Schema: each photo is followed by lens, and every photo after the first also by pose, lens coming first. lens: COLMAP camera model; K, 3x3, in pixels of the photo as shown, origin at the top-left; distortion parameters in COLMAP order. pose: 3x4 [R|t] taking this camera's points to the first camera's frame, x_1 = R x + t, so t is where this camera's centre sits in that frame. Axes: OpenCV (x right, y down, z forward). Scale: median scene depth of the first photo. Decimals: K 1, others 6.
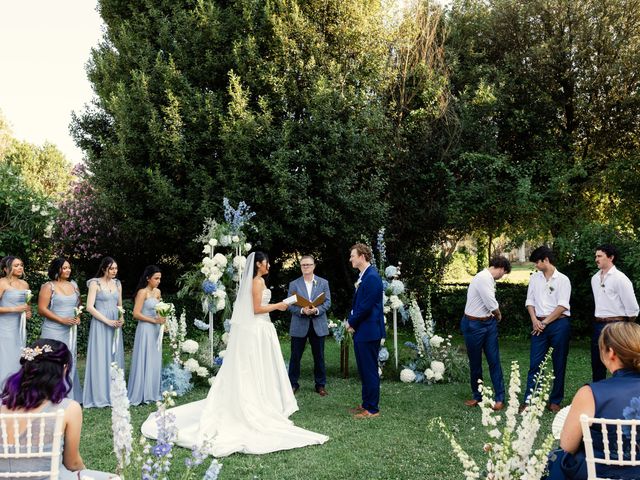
lens RADIAL K [[574.2, 0, 320.0], [0, 574.2, 240.0], [0, 0, 1]] dist [-0.003393, 0.004854]
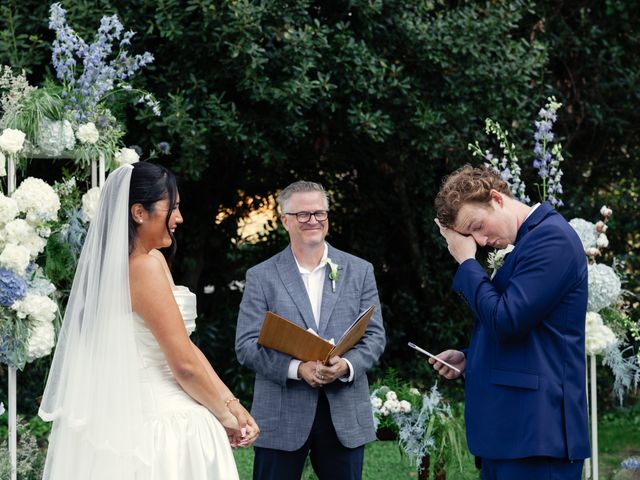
lens RADIAL K [[1383.0, 0, 320.0], [0, 1383.0, 240.0], [0, 0, 1]] dist [0.036461, 0.132255]
pose [[0.999975, 0.000361, -0.007038, -0.013788], [-0.000041, 0.998970, 0.045384, 0.021501], [0.007047, -0.045383, 0.998945, 0.232223]]
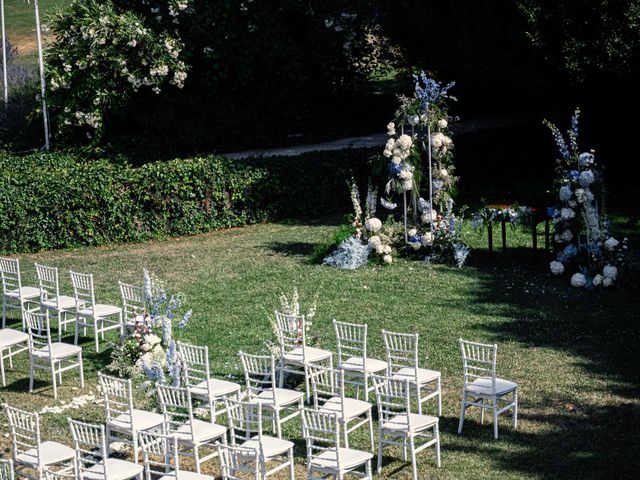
lens RADIAL K [[1575.2, 0, 320.0], [0, 1575.2, 240.0], [0, 0, 1]] dist [-0.014047, -0.107215]
pose [[0.762795, 0.112251, -0.636823, 1.378290], [0.076426, 0.962265, 0.261160, -0.491399], [0.642108, -0.247881, 0.725433, -1.043454]]
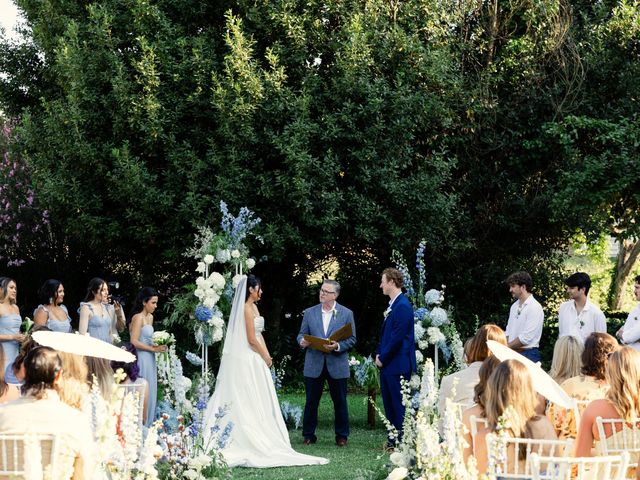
lens RADIAL K [[1383.0, 0, 320.0], [0, 1383.0, 240.0], [0, 0, 1]] dist [0.036461, 0.132255]
pose [[0.997258, 0.010221, -0.073291, 0.108323], [-0.008279, 0.999608, 0.026743, -0.071584], [0.073536, -0.026062, 0.996952, -0.887665]]
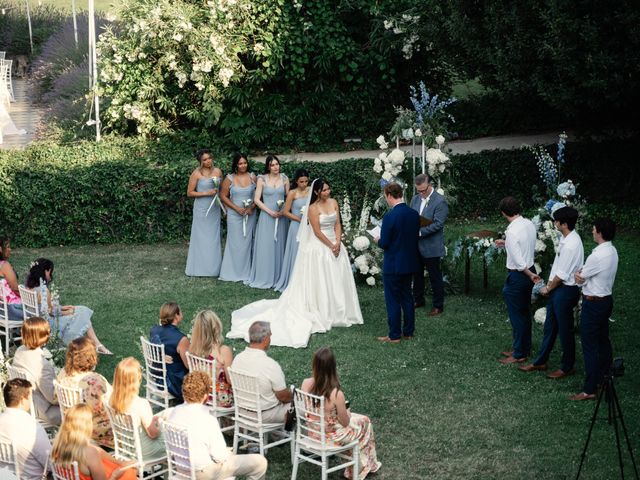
lens RADIAL K [[1575.2, 0, 320.0], [0, 1575.2, 240.0], [0, 0, 1]] dist [-0.014047, -0.107215]
pose [[0.628068, 0.164049, -0.760669, 1.603303], [0.061362, 0.964040, 0.258574, -0.470362], [0.775735, -0.209078, 0.595417, -0.600642]]
